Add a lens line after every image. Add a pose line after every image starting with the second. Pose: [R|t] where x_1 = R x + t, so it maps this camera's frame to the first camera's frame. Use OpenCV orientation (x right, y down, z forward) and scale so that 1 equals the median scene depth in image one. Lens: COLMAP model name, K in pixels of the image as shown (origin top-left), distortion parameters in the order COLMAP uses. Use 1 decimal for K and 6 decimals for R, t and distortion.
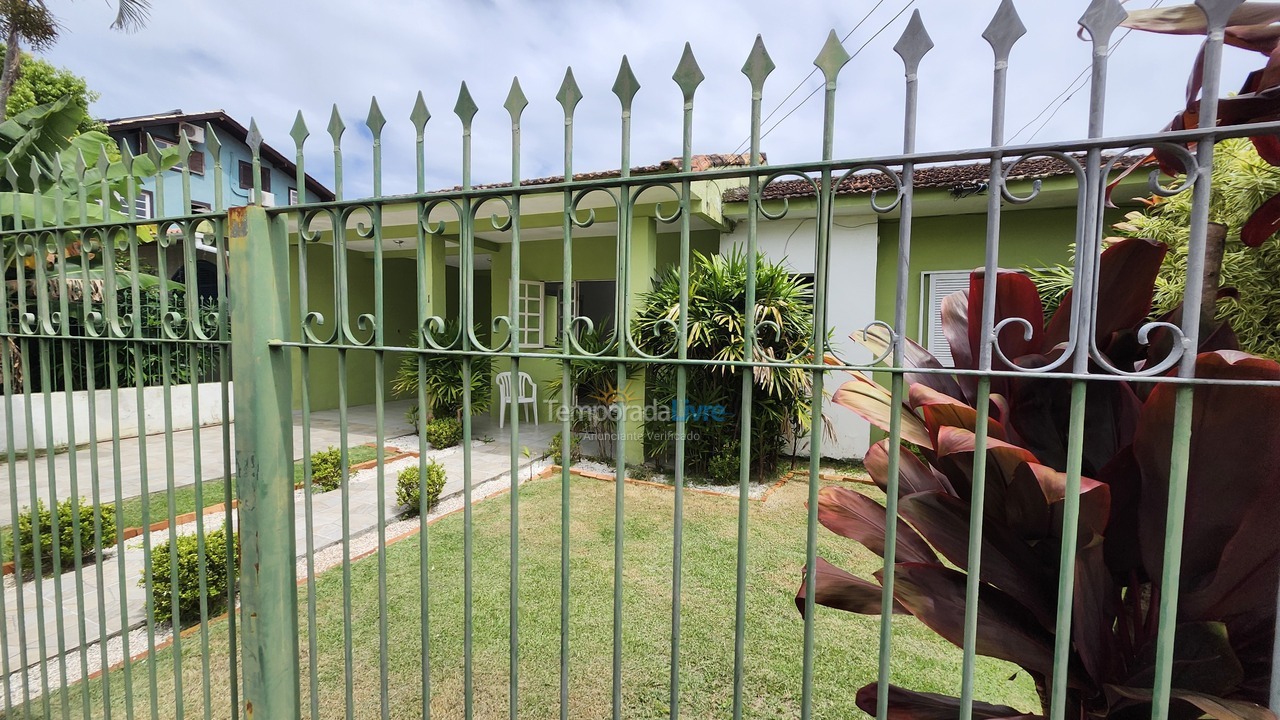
lens RADIAL K [[494.3, 0, 640.0], [0, 494.3, 360.0], [0, 0, 1]] dist [-0.001678, -0.000037]
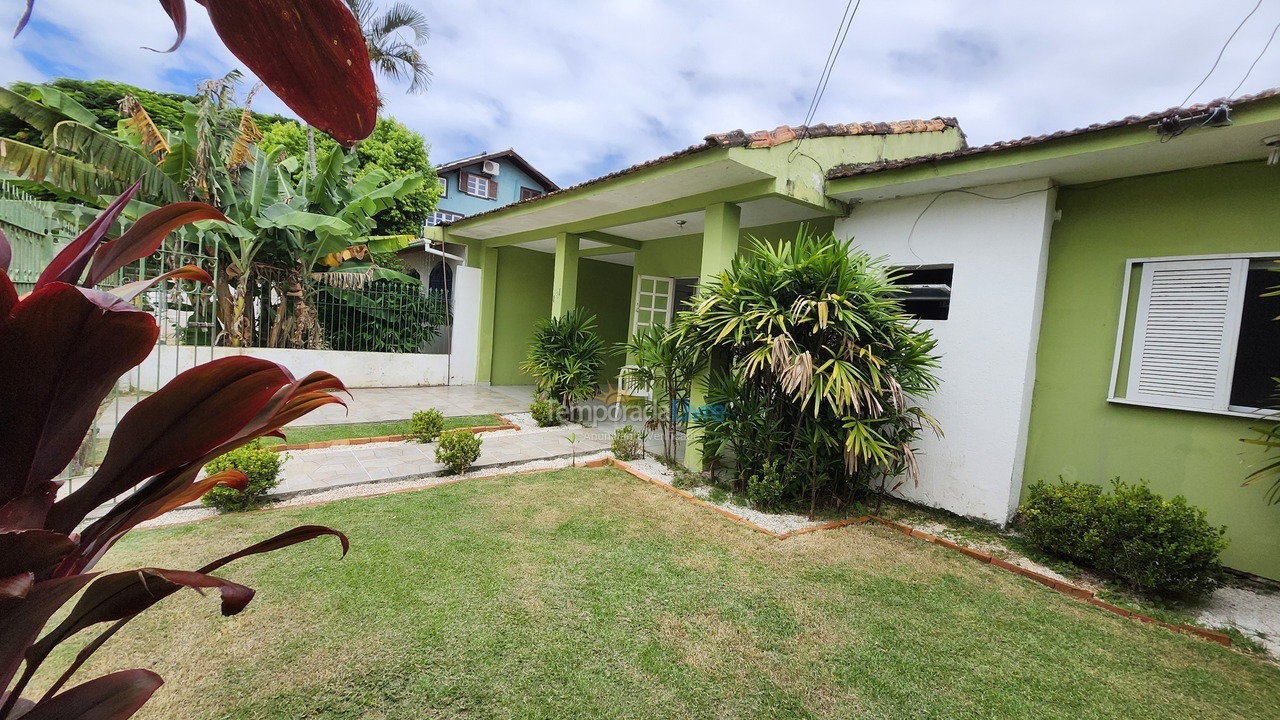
lens RADIAL K [[493.6, 0, 650.8], [0, 493.6, 364.7], [0, 0, 1]] dist [-0.003493, 0.001853]
pose [[0.887287, 0.081427, -0.453973, 0.314102], [-0.082389, 0.996443, 0.017699, 0.001938], [0.453800, 0.021698, 0.890840, 0.131245]]
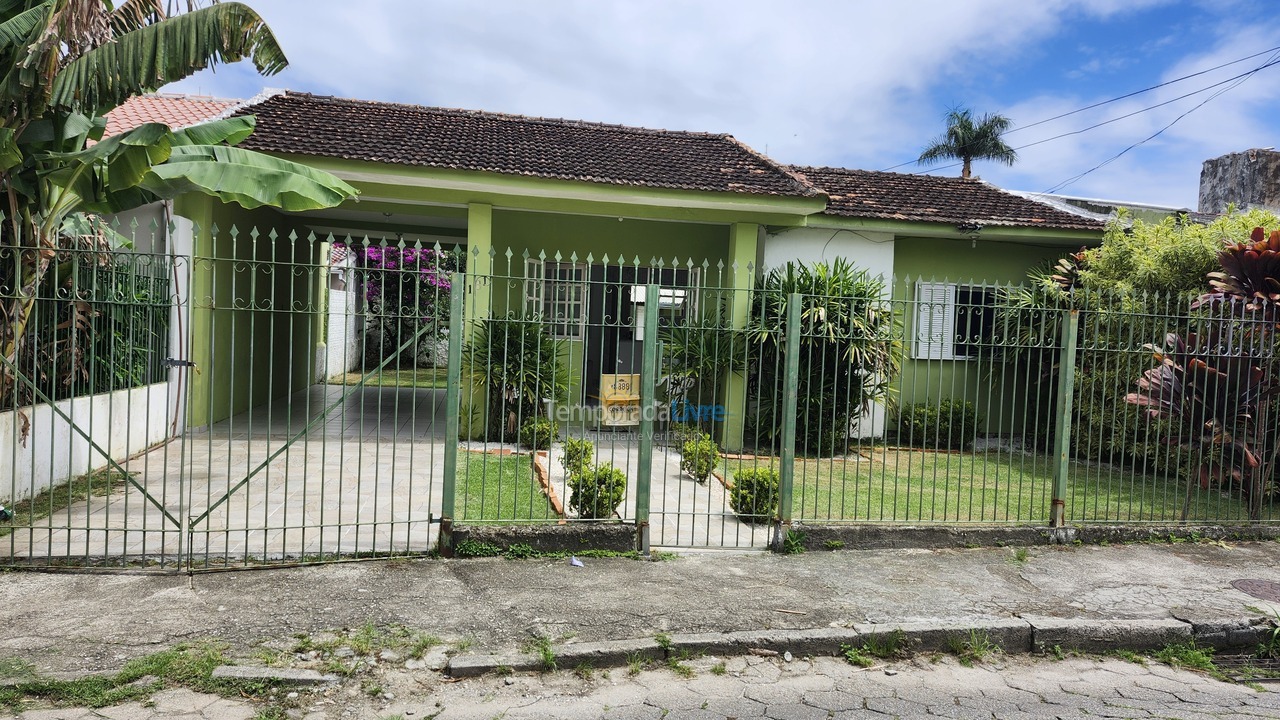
lens RADIAL K [[880.5, 0, 640.0], [0, 880.5, 360.0], [0, 0, 1]] dist [0.096956, -0.110735]
pose [[0.849315, 0.005383, 0.527858, -1.120994], [-0.005214, 0.999985, -0.001808, 0.023051], [-0.527860, -0.001217, 0.849331, -0.486192]]
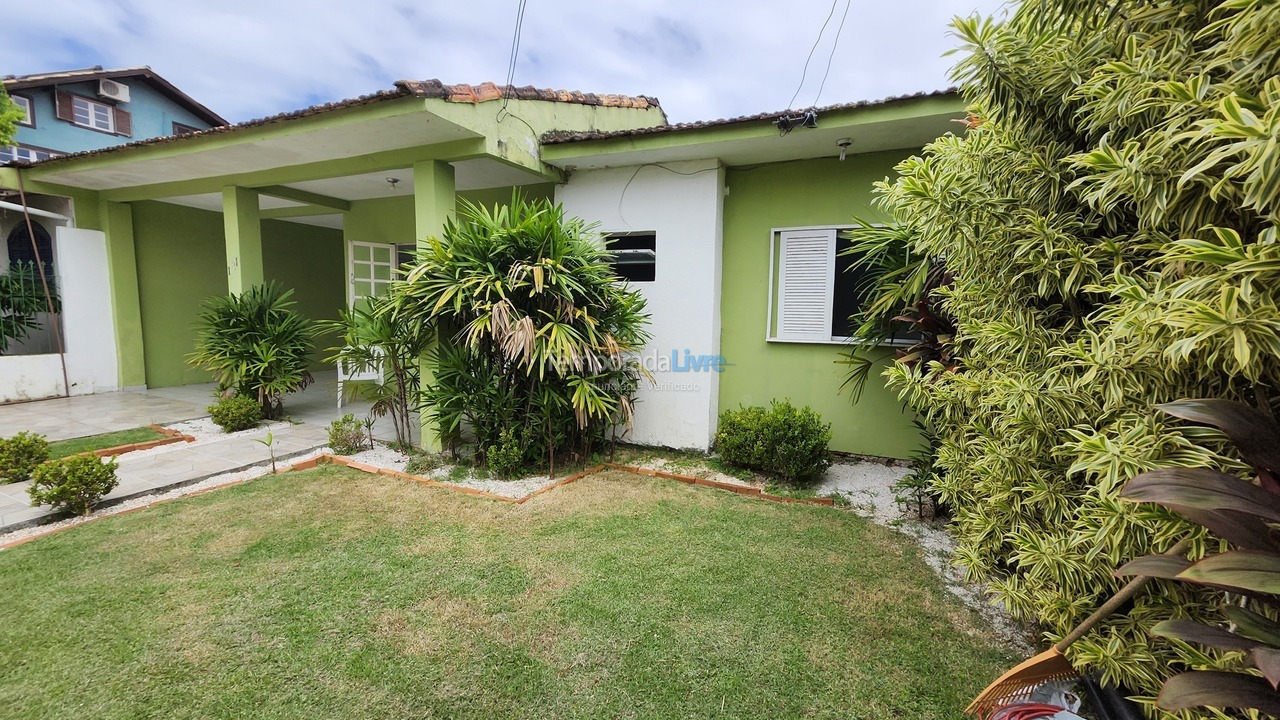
lens RADIAL K [[496.6, 0, 640.8], [0, 496.6, 362.5], [0, 0, 1]] dist [0.002848, -0.002531]
pose [[0.999838, 0.005749, -0.017068, 0.359572], [-0.004803, 0.998476, 0.054970, 0.003244], [0.017358, -0.054879, 0.998342, 0.141483]]
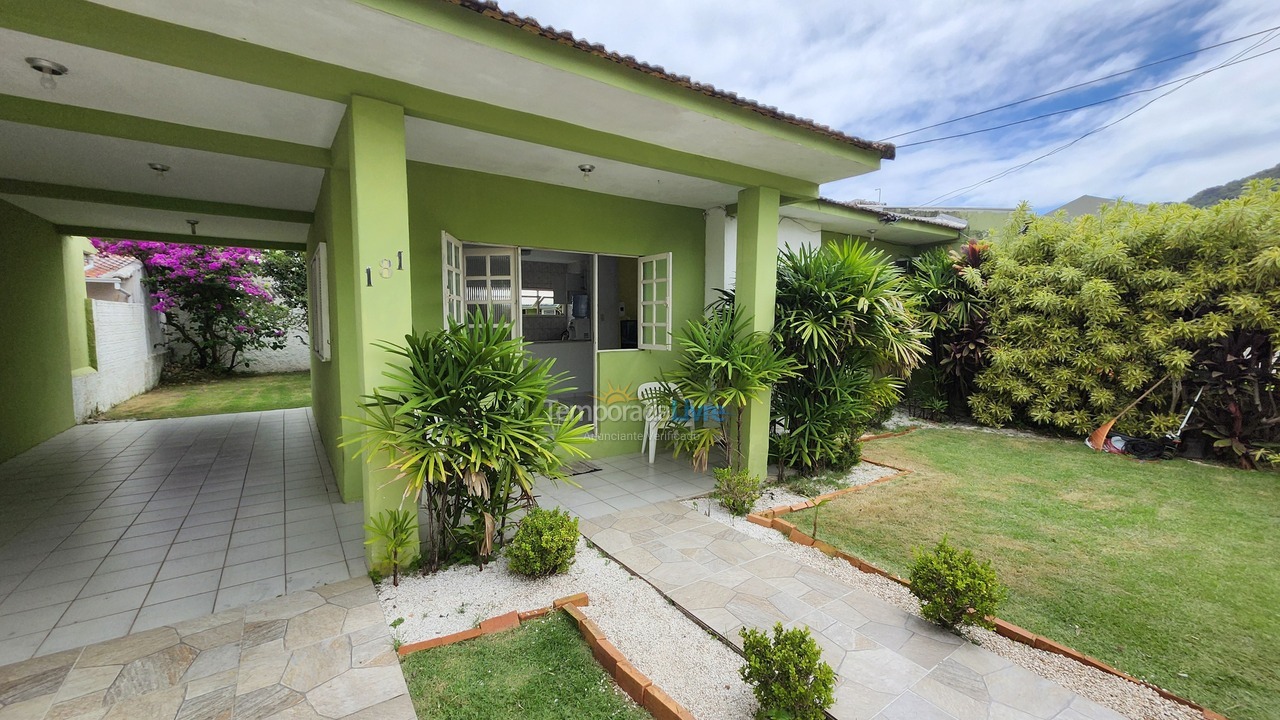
lens RADIAL K [[494.3, 0, 640.0], [0, 494.3, 360.0], [0, 0, 1]] dist [-0.001678, -0.000037]
pose [[0.528567, -0.084577, 0.844668, -0.787171], [0.058363, 0.996290, 0.063237, -0.062651], [-0.846883, 0.015872, 0.531543, 0.702820]]
